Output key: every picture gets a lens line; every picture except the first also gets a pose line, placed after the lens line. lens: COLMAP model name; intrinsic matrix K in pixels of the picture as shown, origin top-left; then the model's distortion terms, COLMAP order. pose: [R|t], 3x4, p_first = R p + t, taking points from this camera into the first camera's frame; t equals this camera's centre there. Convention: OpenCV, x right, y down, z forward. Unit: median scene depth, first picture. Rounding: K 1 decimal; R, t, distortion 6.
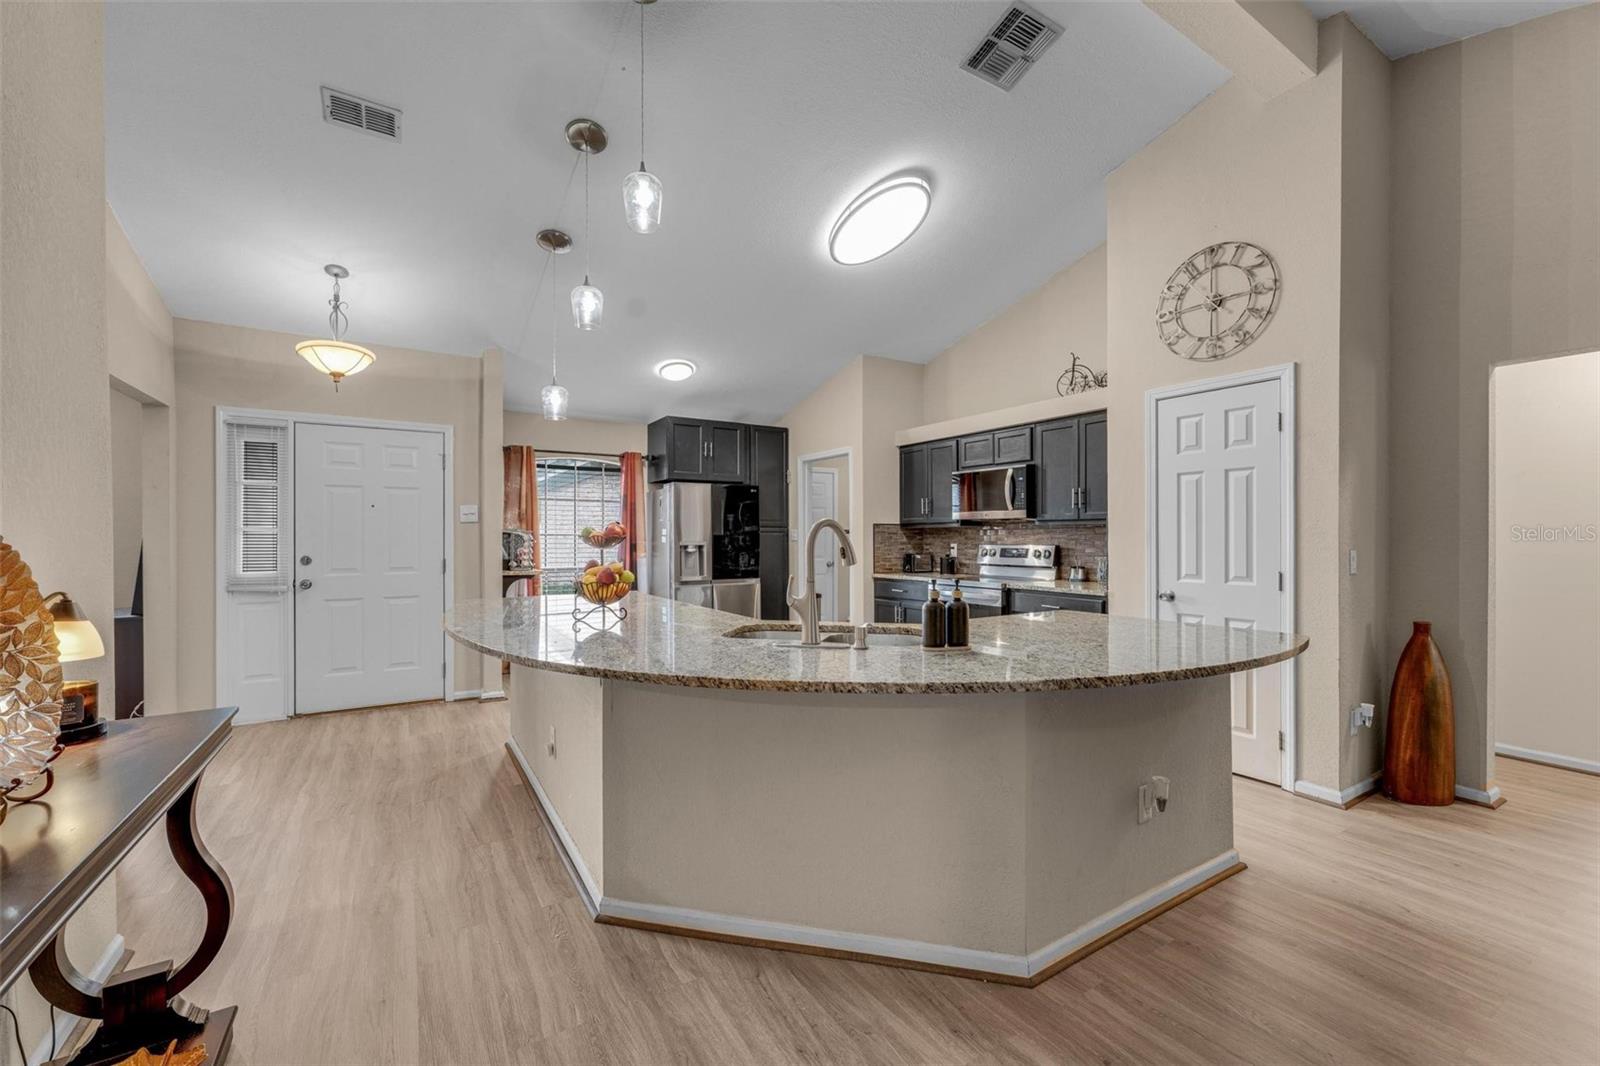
lens RADIAL K [[649.8, 0, 806.2], [0, 649.8, 538.4], [0, 0, 1]] dist [-0.002837, -0.000039]
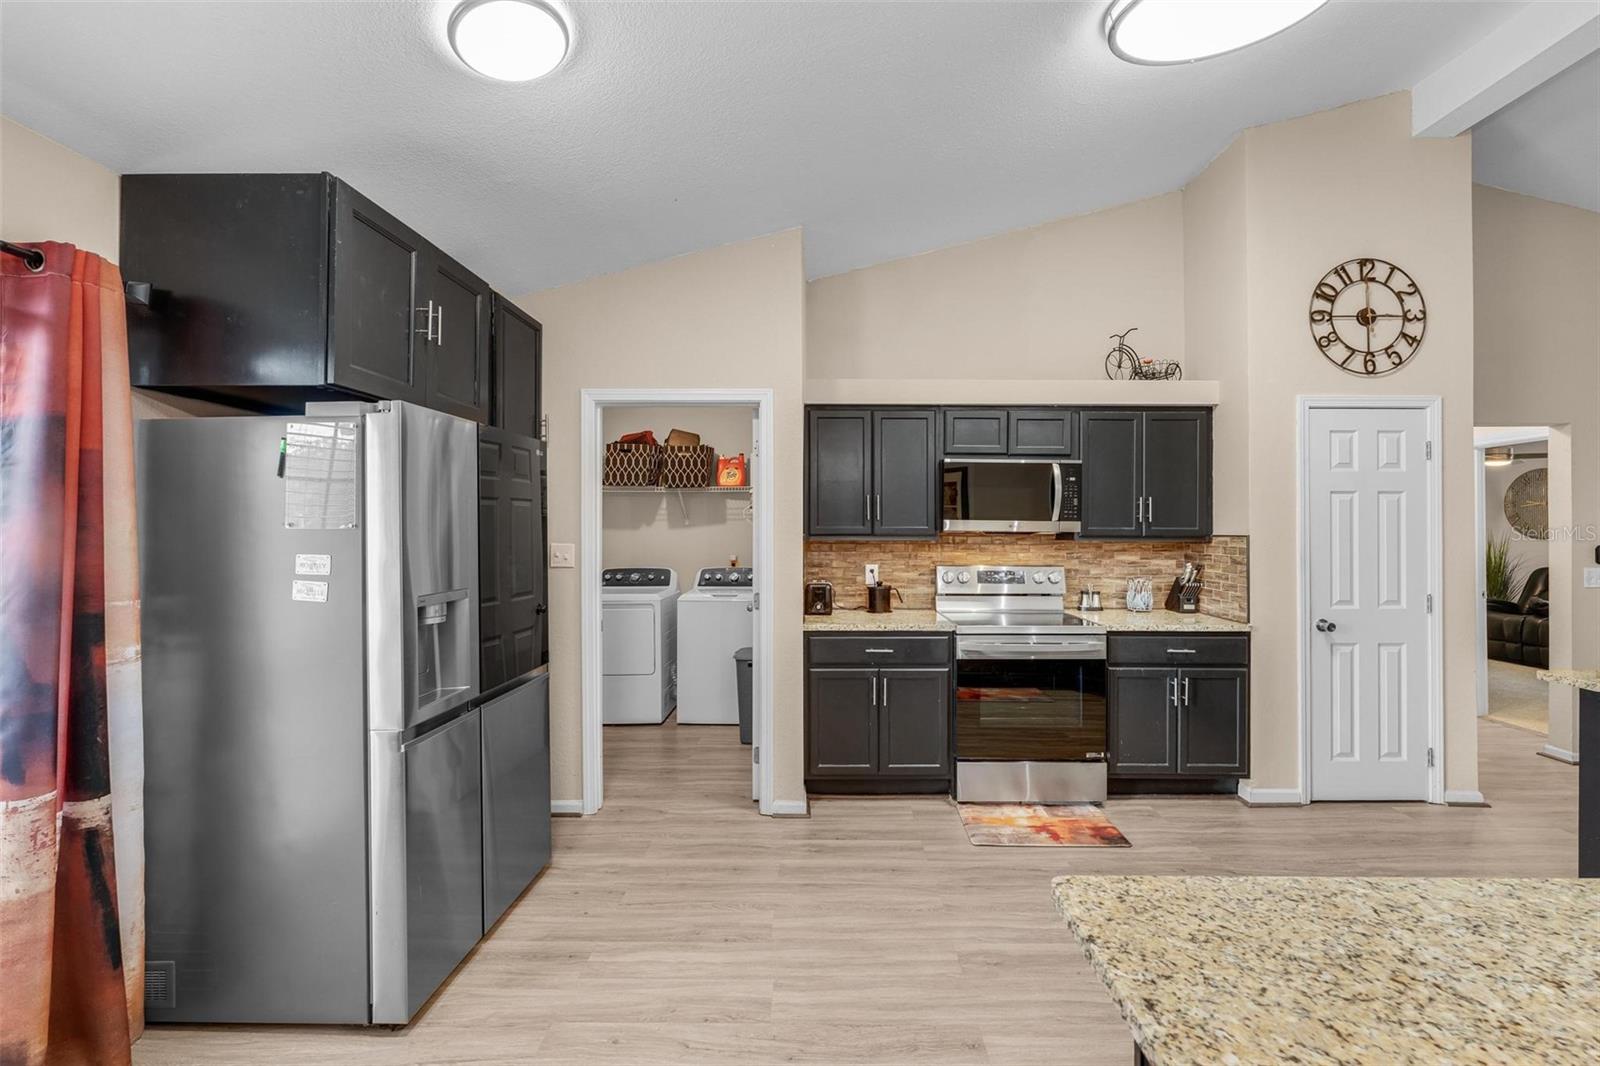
lens RADIAL K [[653.1, 0, 842.6], [0, 653.1, 522.7], [0, 0, 1]] dist [-0.003051, 0.000026]
pose [[0.530250, 0.009997, 0.847782, -0.452917], [-0.000569, 0.999934, -0.011435, -0.034454], [-0.847841, 0.005581, 0.530221, 0.863513]]
